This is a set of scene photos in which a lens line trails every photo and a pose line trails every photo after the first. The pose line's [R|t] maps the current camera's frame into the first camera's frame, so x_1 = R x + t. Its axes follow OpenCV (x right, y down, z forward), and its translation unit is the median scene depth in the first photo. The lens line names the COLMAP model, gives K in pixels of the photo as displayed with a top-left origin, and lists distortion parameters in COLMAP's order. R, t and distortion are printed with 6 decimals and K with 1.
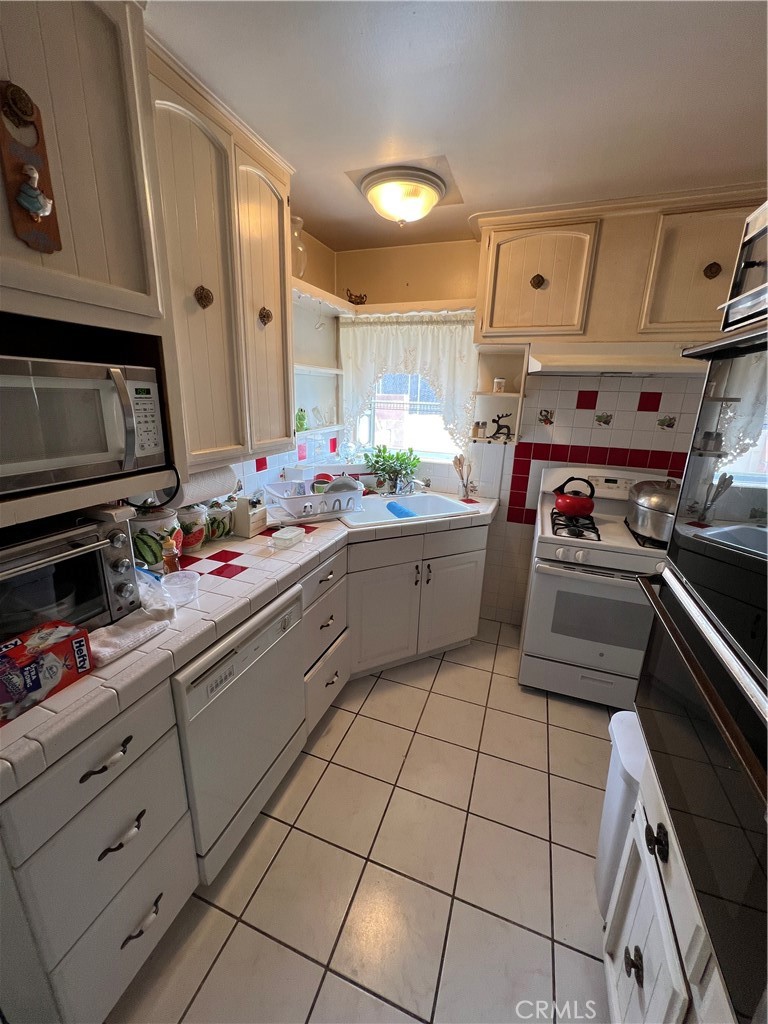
lens RADIAL K [[410.4, 0, 382.8], [0, 410.4, 507.6], [0, 0, 1]] dist [0.010936, -0.000093]
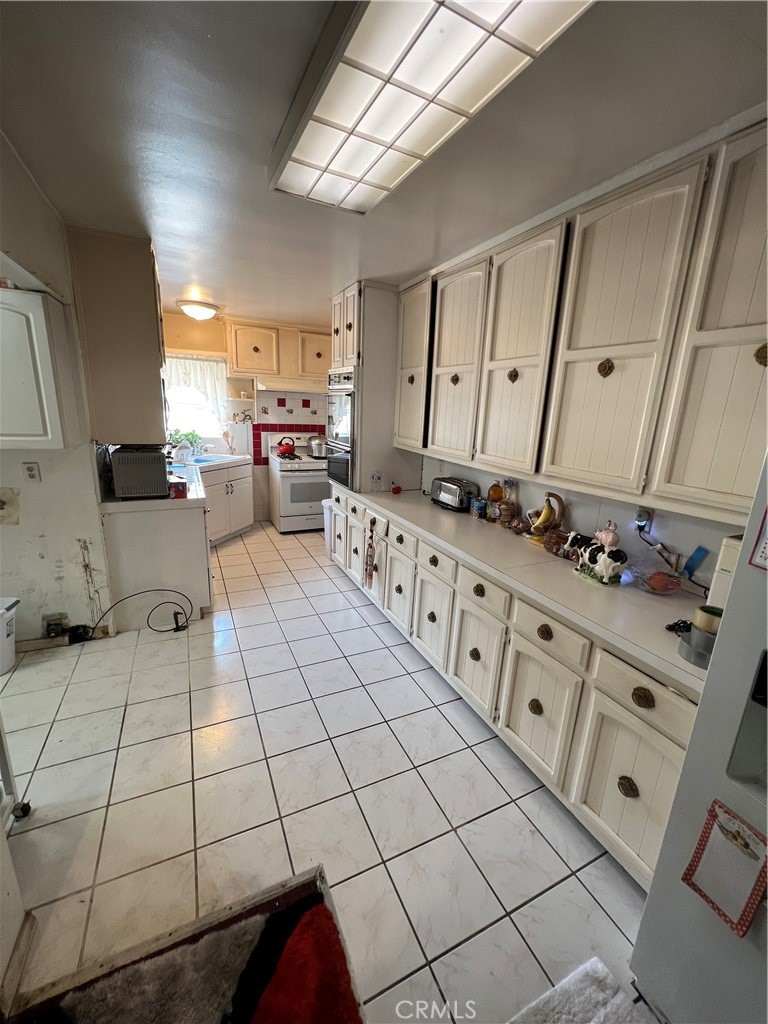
lens RADIAL K [[410.4, 0, 383.6], [0, 410.4, 509.9], [0, 0, 1]] dist [0.010936, -0.000093]
pose [[0.701273, -0.178276, 0.690242, -0.749120], [0.165132, 0.982515, 0.085993, 0.204482], [-0.693504, 0.053676, 0.718450, -0.930241]]
